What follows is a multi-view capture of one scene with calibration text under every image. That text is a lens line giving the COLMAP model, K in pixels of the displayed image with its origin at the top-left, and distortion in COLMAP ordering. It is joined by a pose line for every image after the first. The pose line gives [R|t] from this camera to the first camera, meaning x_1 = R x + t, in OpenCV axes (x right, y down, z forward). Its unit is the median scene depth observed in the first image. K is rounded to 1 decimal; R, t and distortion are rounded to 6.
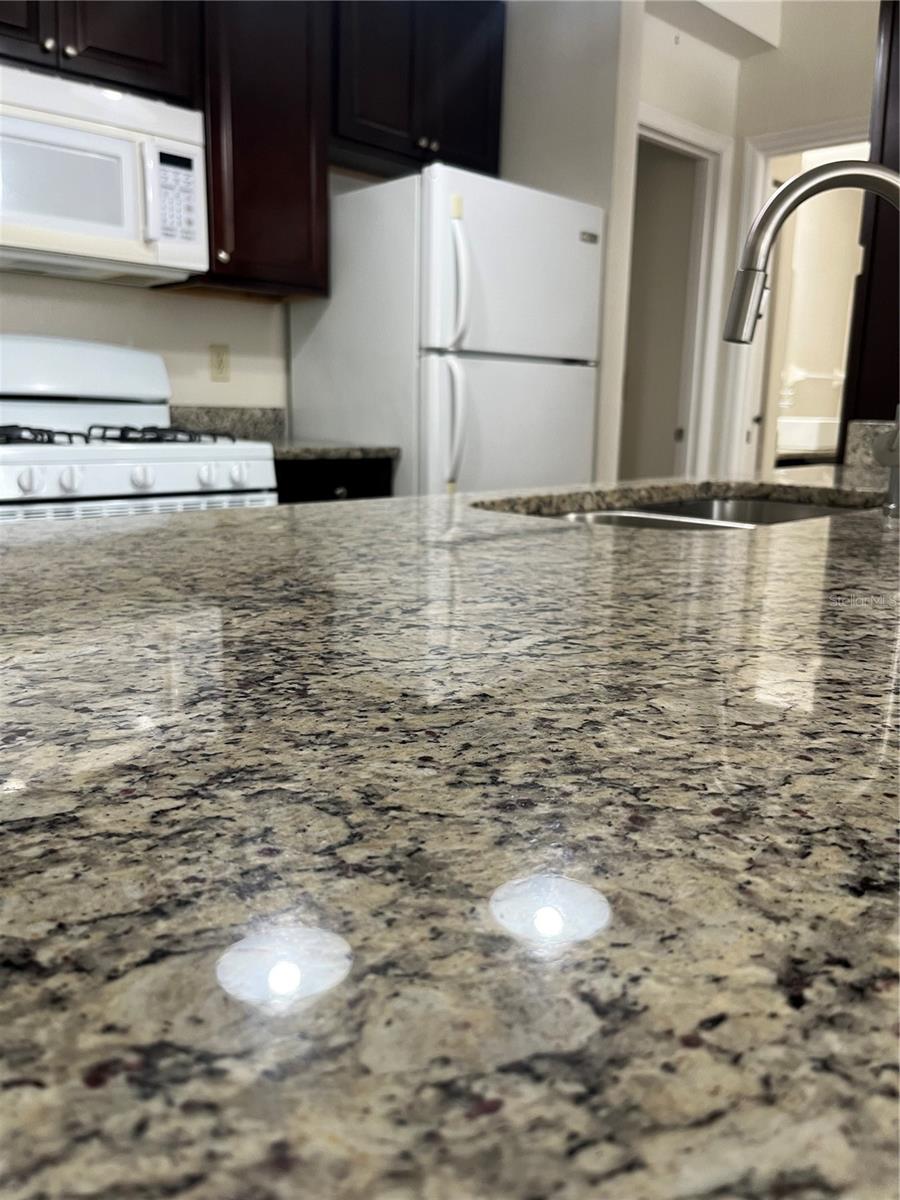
lens RADIAL K [[923.0, 0, 453.7], [0, 923.0, 590.8], [0, 0, 1]] dist [0.051261, -0.060934]
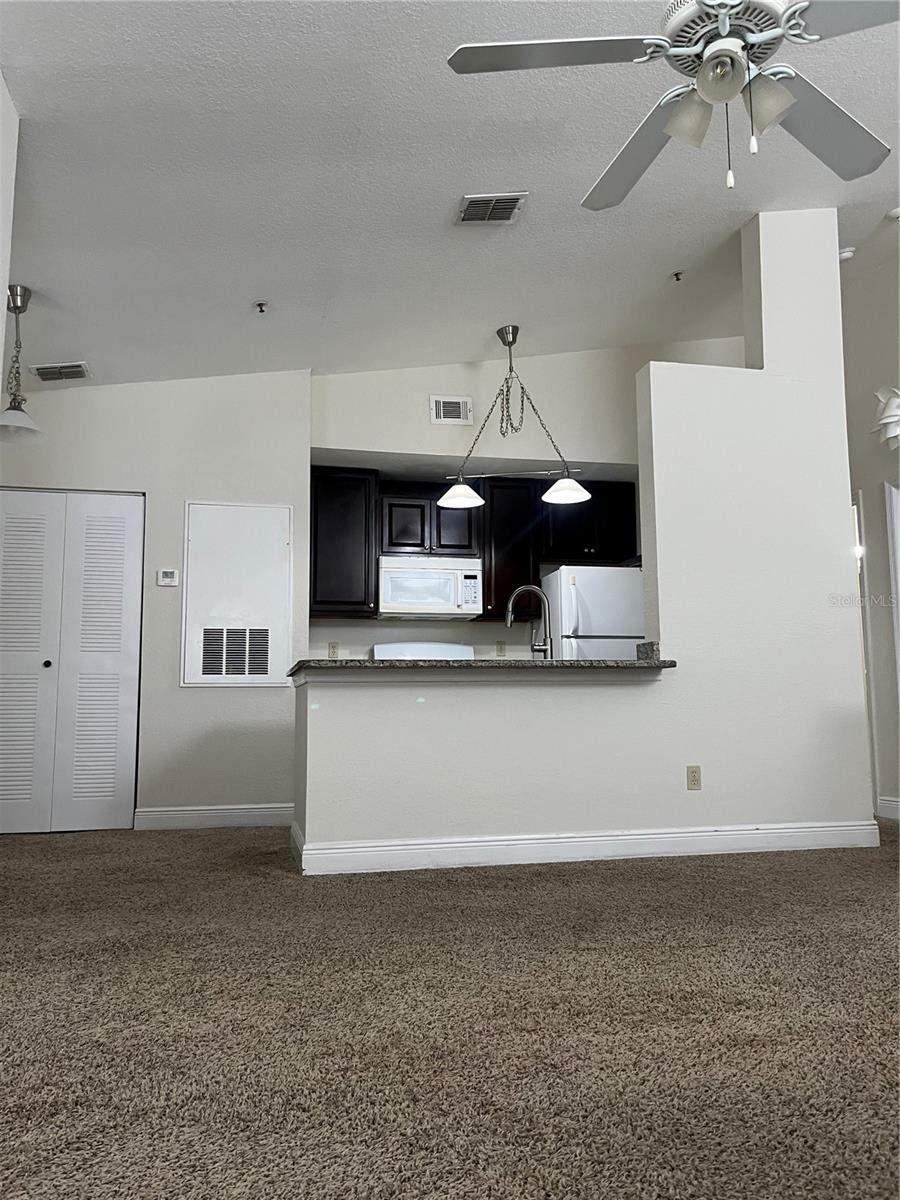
lens RADIAL K [[923.0, 0, 450.7], [0, 923.0, 602.5], [0, 0, 1]] dist [0.051261, -0.060934]
pose [[0.851330, -0.089926, -0.516866, 0.981741], [-0.077000, 0.953113, -0.292653, 0.384008], [0.518949, 0.288943, 0.804490, -1.118200]]
